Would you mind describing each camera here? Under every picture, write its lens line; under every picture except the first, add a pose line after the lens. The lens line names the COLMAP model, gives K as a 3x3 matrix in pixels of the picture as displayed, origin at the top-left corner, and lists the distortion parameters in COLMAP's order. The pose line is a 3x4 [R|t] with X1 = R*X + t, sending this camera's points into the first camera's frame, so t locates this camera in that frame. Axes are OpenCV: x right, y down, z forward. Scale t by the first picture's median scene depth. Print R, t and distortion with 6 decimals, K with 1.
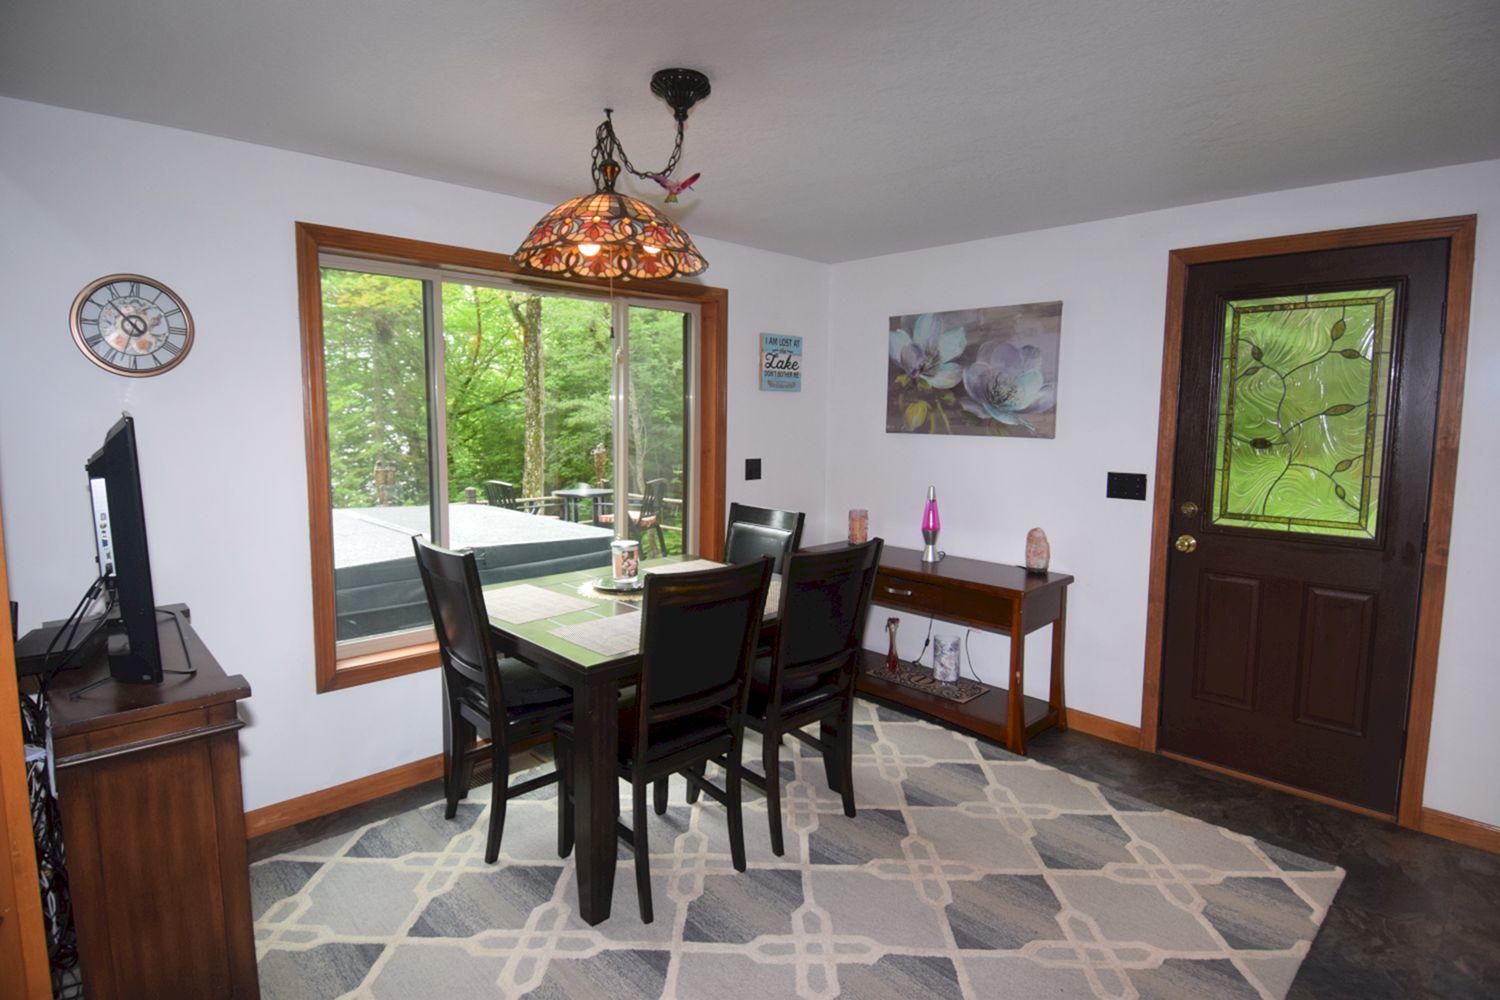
lens RADIAL K [[781.1, 0, 755.3], [0, 781.1, 495.4], [0, 0, 1]] dist [0.046900, -0.055410]
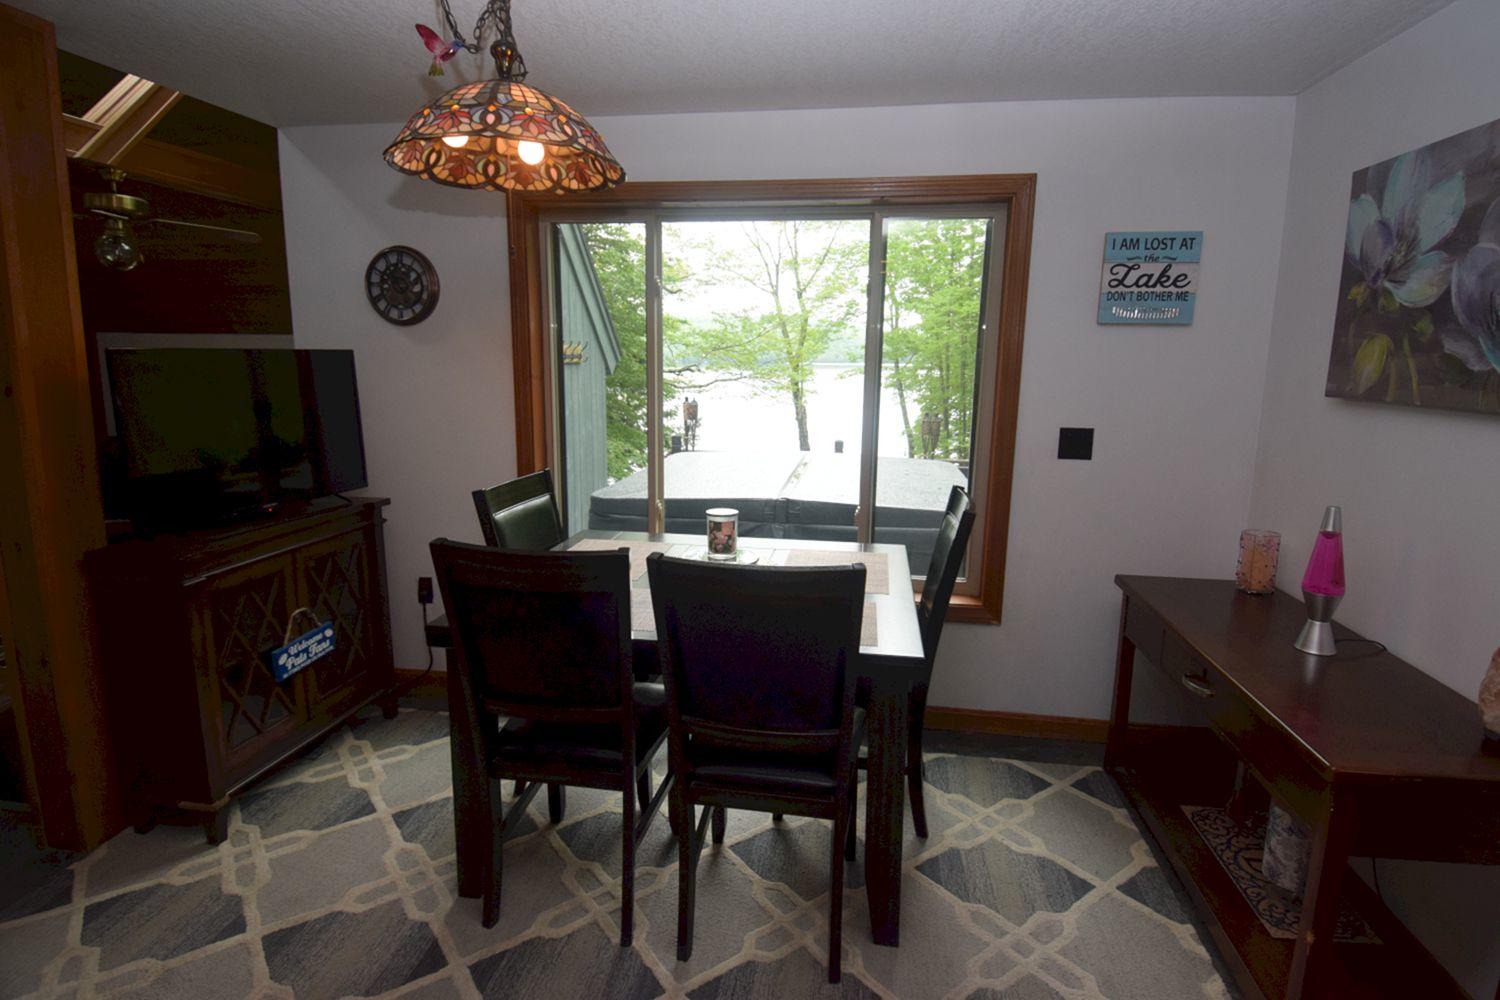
lens RADIAL K [[779.9, 0, 754.3], [0, 779.9, 495.6], [0, 0, 1]] dist [0.049633, -0.057769]
pose [[0.604268, 0.137044, -0.784907, 0.390359], [-0.094321, 0.990474, 0.100321, -0.032925], [0.791178, 0.013412, 0.611438, 0.396824]]
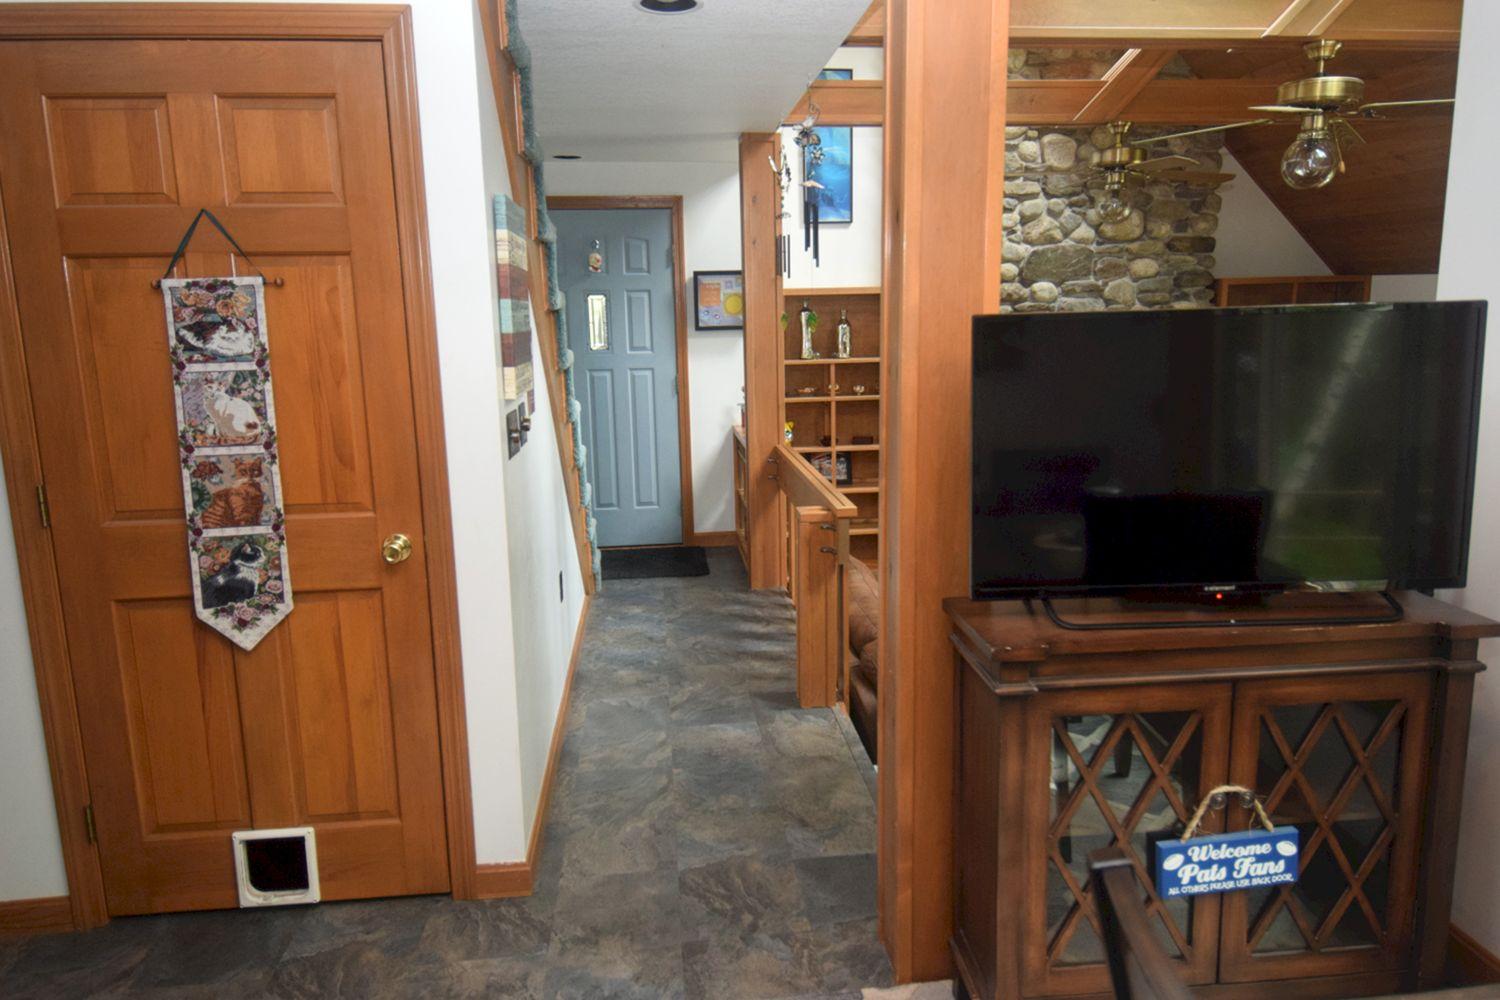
lens RADIAL K [[1009.2, 0, 750.0], [0, 1009.2, 500.0], [0, 0, 1]] dist [0.055894, -0.072783]
pose [[-0.623868, 0.148303, -0.767330, 0.124114], [-0.071284, 0.966940, 0.244838, -0.060408], [0.778272, 0.207445, -0.592672, 0.579579]]
